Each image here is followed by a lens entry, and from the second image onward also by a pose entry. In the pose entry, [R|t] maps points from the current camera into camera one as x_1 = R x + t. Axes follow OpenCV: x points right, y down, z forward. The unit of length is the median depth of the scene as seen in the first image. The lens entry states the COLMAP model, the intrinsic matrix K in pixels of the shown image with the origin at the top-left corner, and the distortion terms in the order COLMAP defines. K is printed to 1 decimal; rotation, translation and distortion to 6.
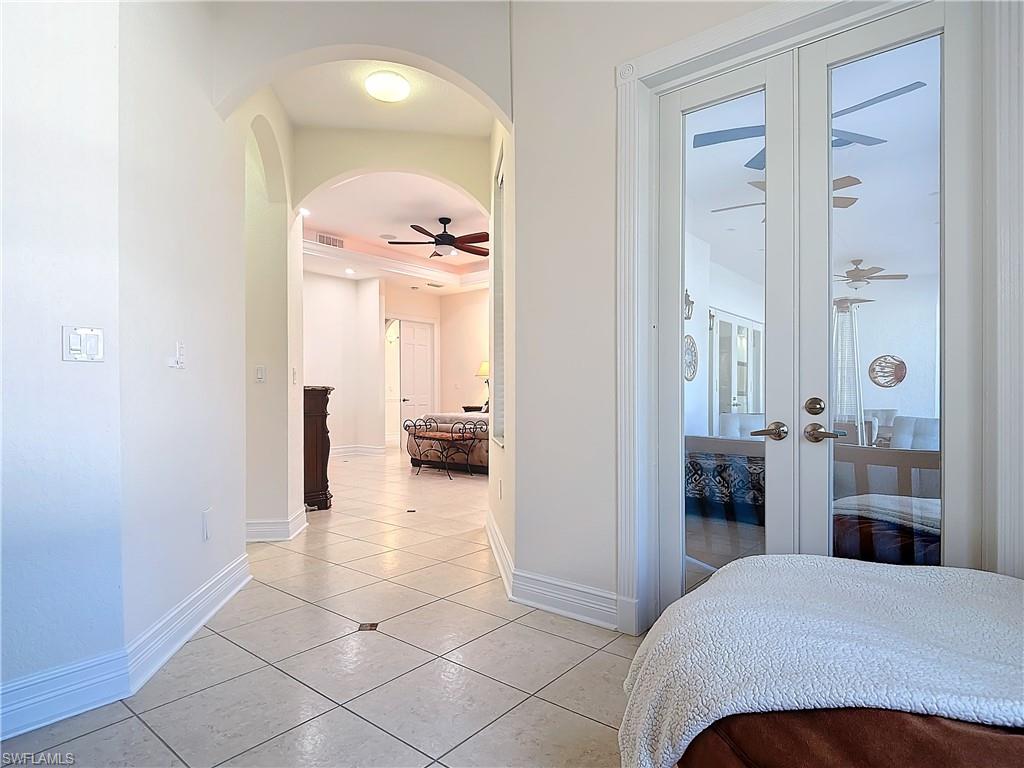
lens RADIAL K [[561.8, 0, 513.0], [0, 561.8, 389.2], [0, 0, 1]] dist [0.015176, -0.006196]
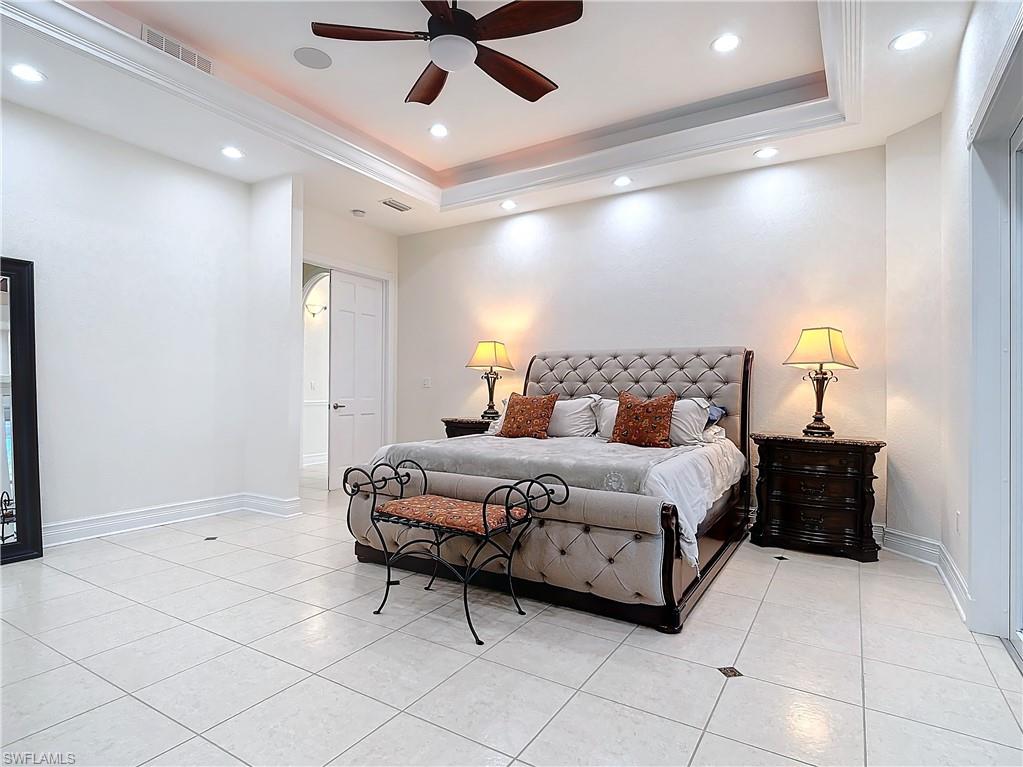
lens RADIAL K [[561.2, 0, 509.3], [0, 561.2, 384.9], [0, 0, 1]] dist [0.015176, -0.006196]
pose [[0.992513, 0.019203, 0.120621, -0.092869], [-0.018331, 0.999797, -0.008333, -0.001114], [-0.120756, 0.006059, 0.992664, 0.434557]]
